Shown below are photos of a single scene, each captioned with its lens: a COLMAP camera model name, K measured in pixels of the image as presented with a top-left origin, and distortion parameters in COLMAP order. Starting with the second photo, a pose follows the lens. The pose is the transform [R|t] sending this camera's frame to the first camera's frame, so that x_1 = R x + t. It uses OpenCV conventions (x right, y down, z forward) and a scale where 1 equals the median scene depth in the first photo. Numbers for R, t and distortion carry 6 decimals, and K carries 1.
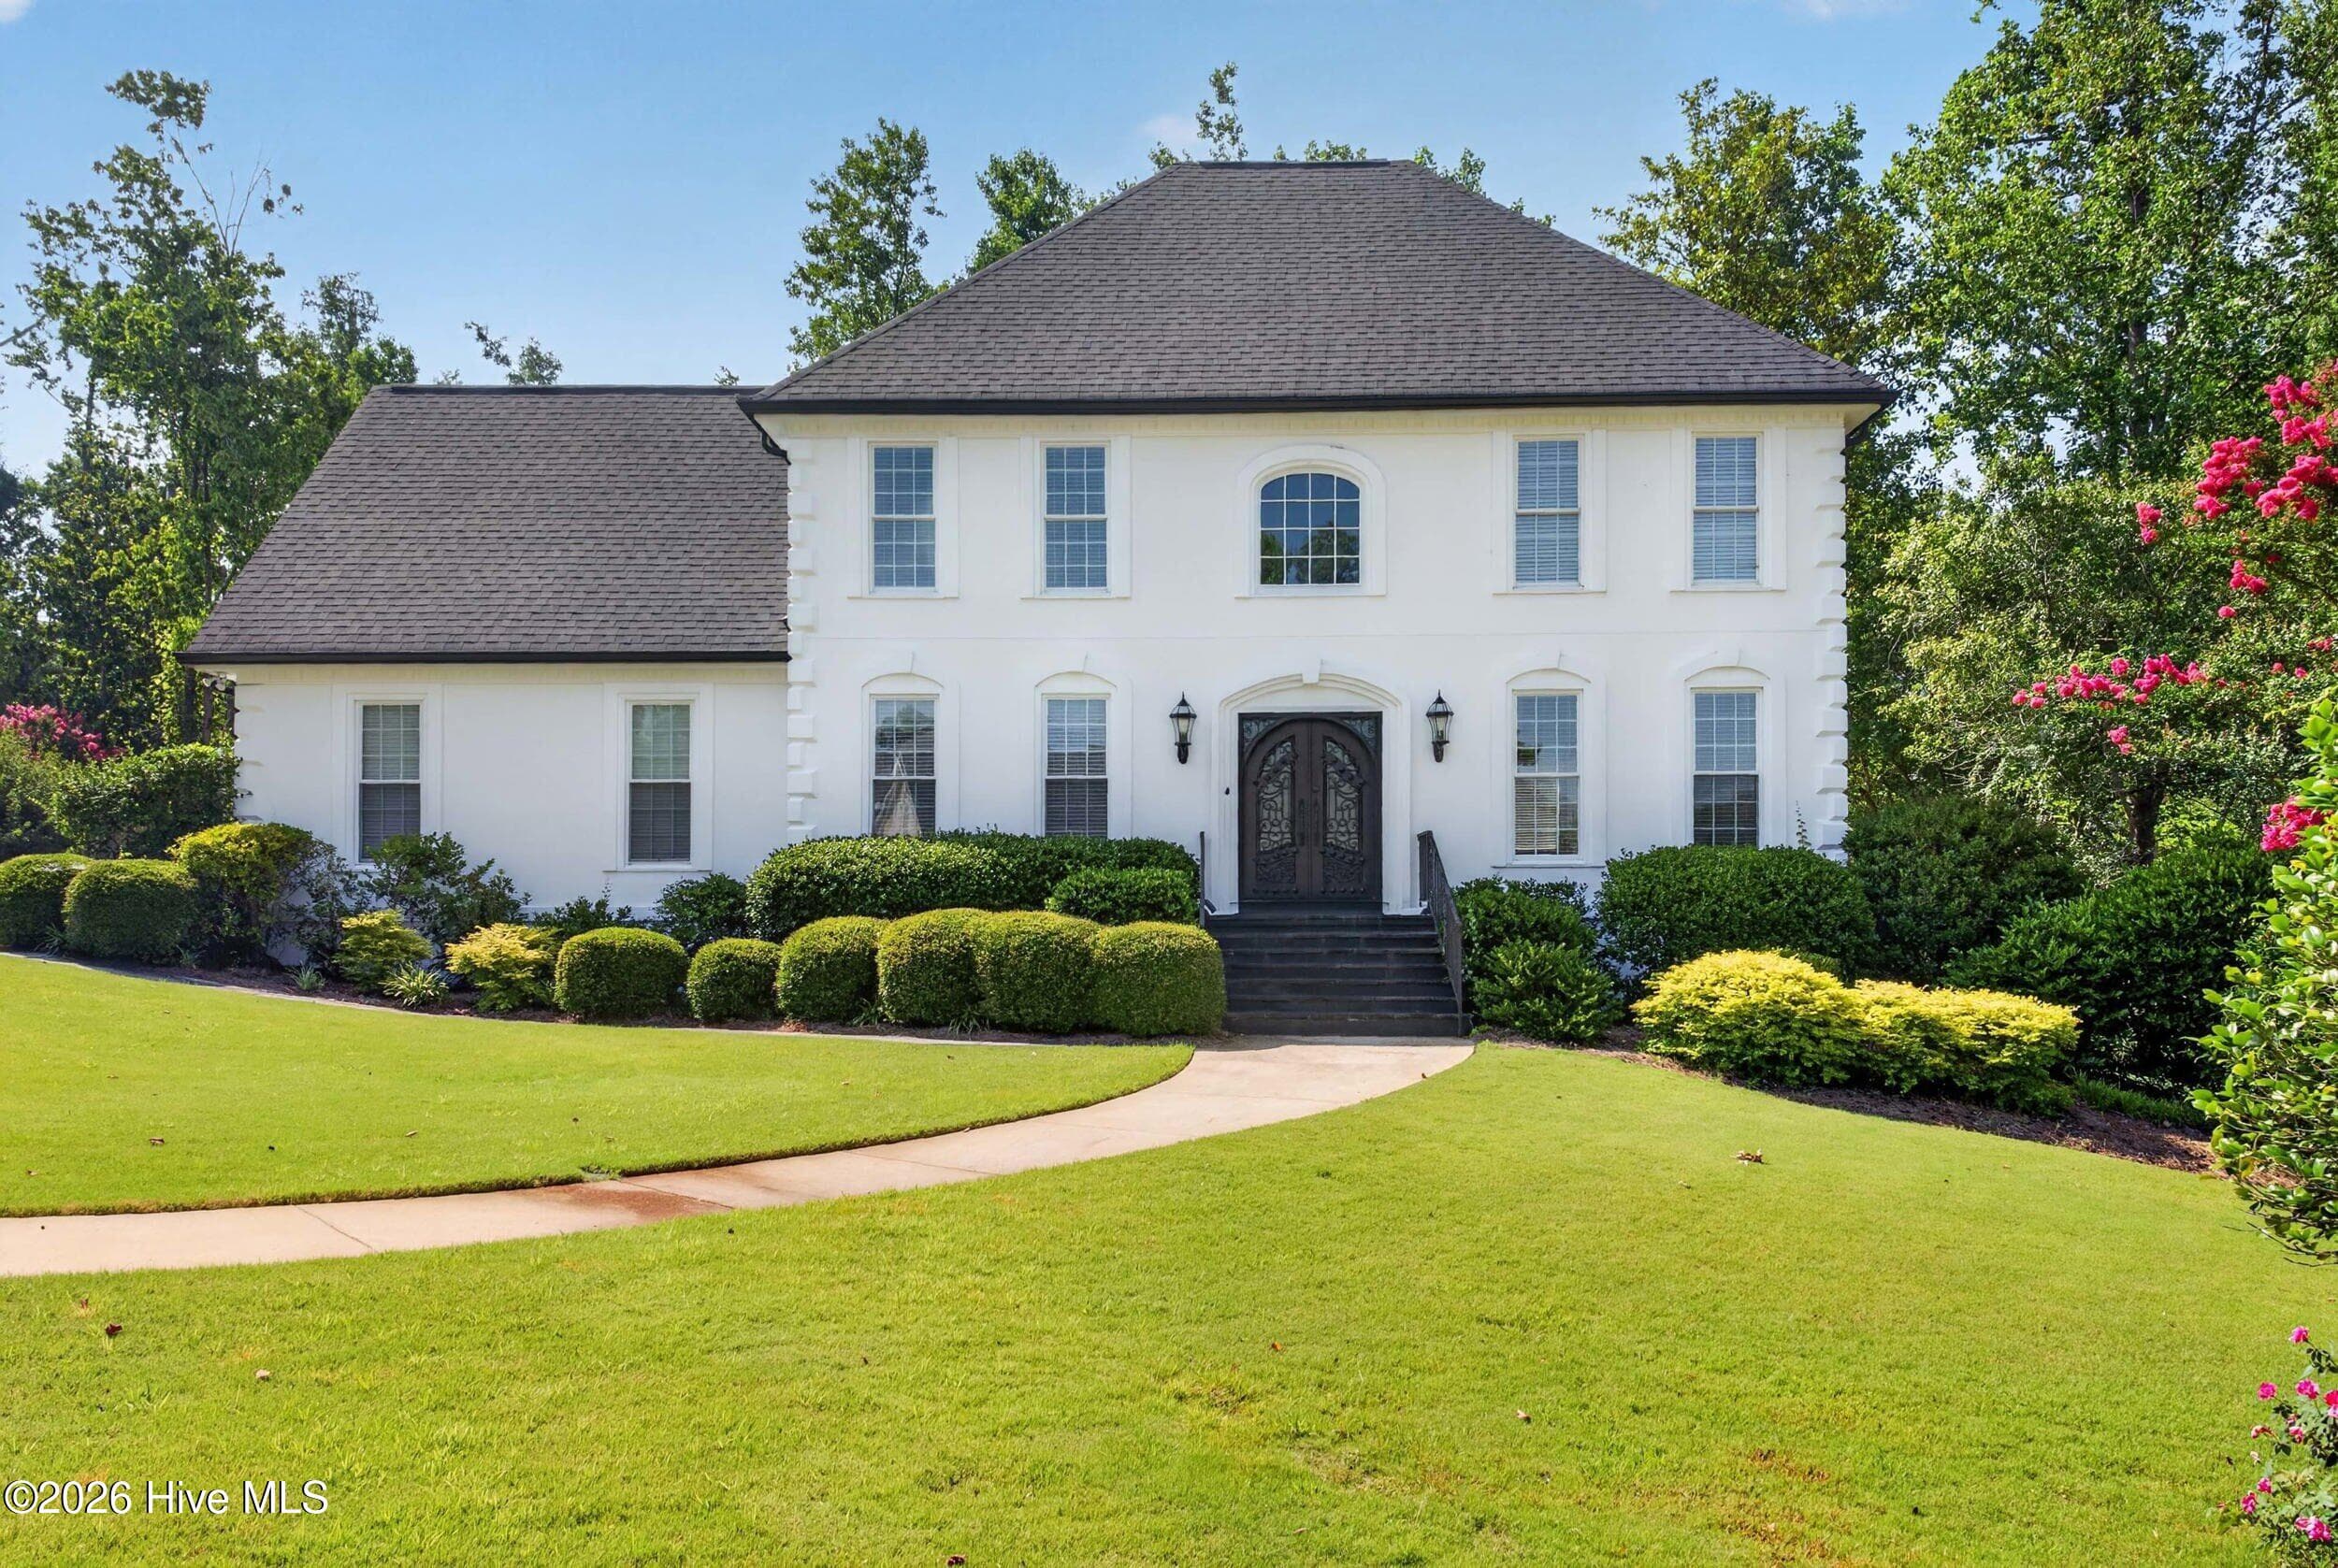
lens RADIAL K [[1781.3, 0, 1166.9], [0, 1781.3, 903.2], [0, 0, 1]] dist [0.033378, -0.049622]
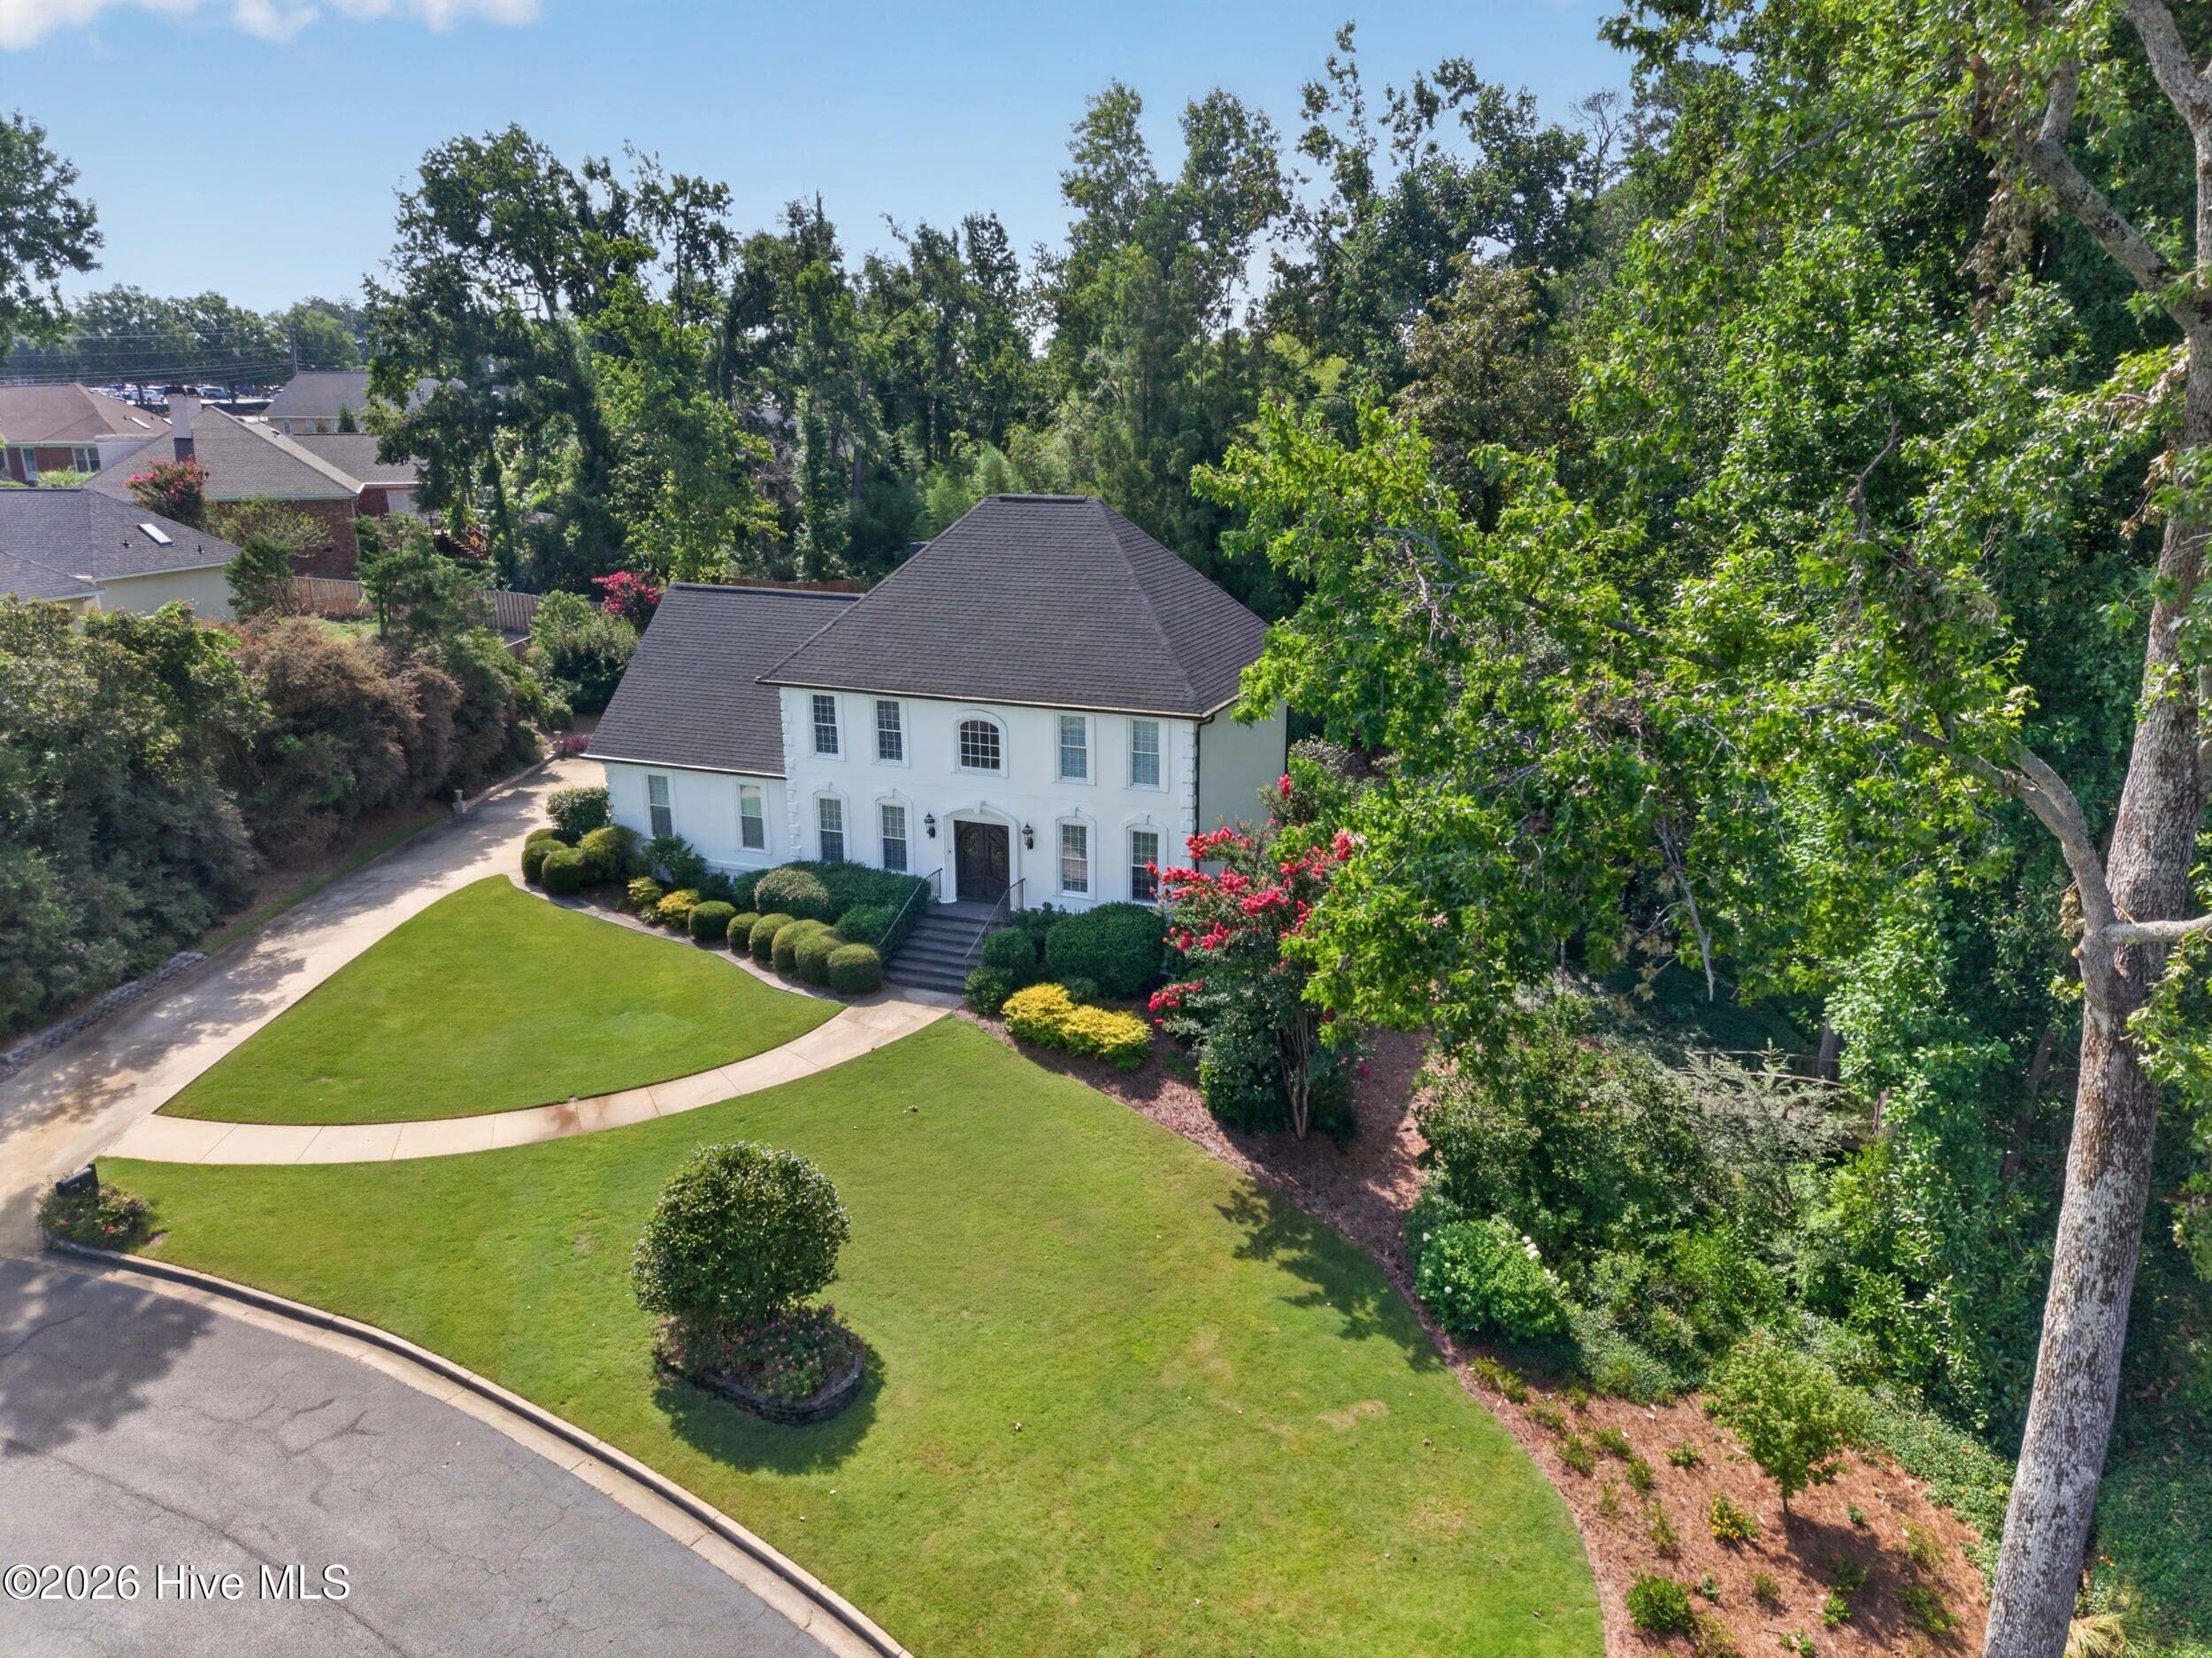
lens RADIAL K [[1496.3, 0, 1101.9], [0, 1496.3, 829.6], [0, 0, 1]] dist [0.081845, -0.079290]
pose [[0.932422, 0.094405, -0.348822, 0.909221], [0.013160, 0.955763, 0.293843, -0.669231], [0.361132, -0.278576, 0.889932, -0.684198]]
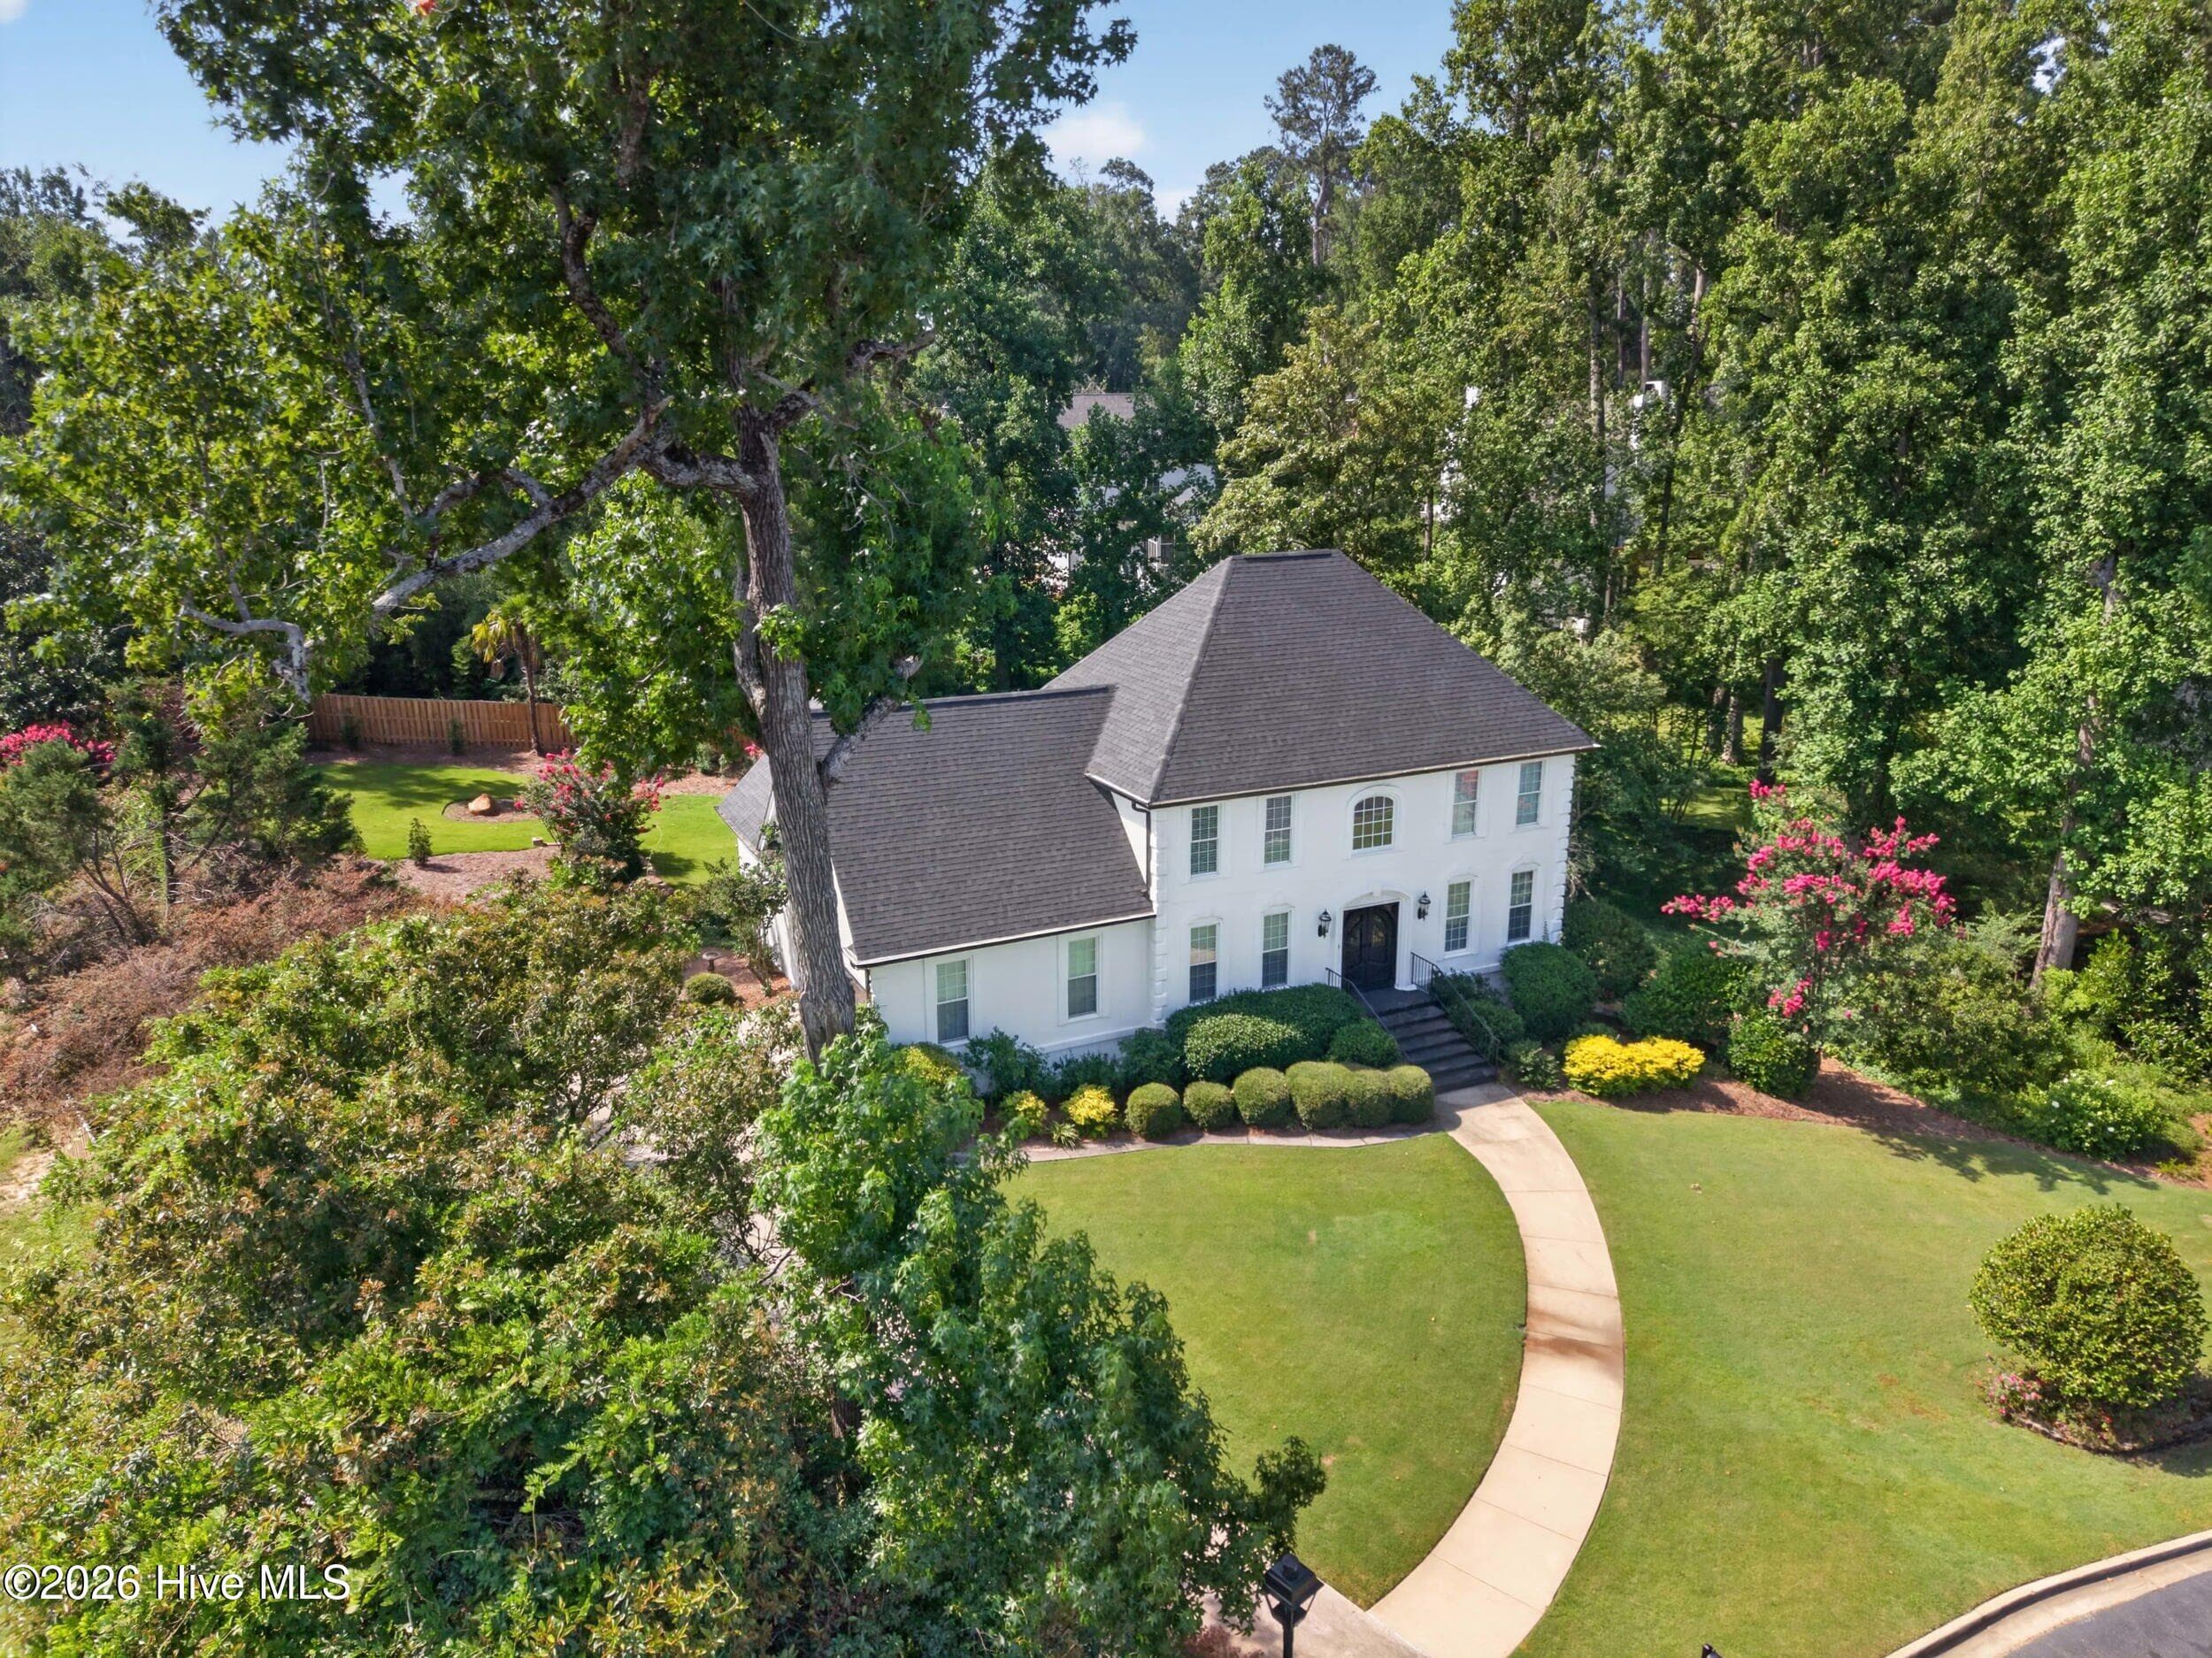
lens RADIAL K [[1496.3, 0, 1103.2], [0, 1496.3, 796.7], [0, 0, 1]] dist [0.081845, -0.079290]
pose [[0.889417, -0.119560, 0.441184, -0.988660], [-0.005273, 0.962438, 0.271449, -0.722075], [-0.457067, -0.243758, 0.855378, -0.368553]]
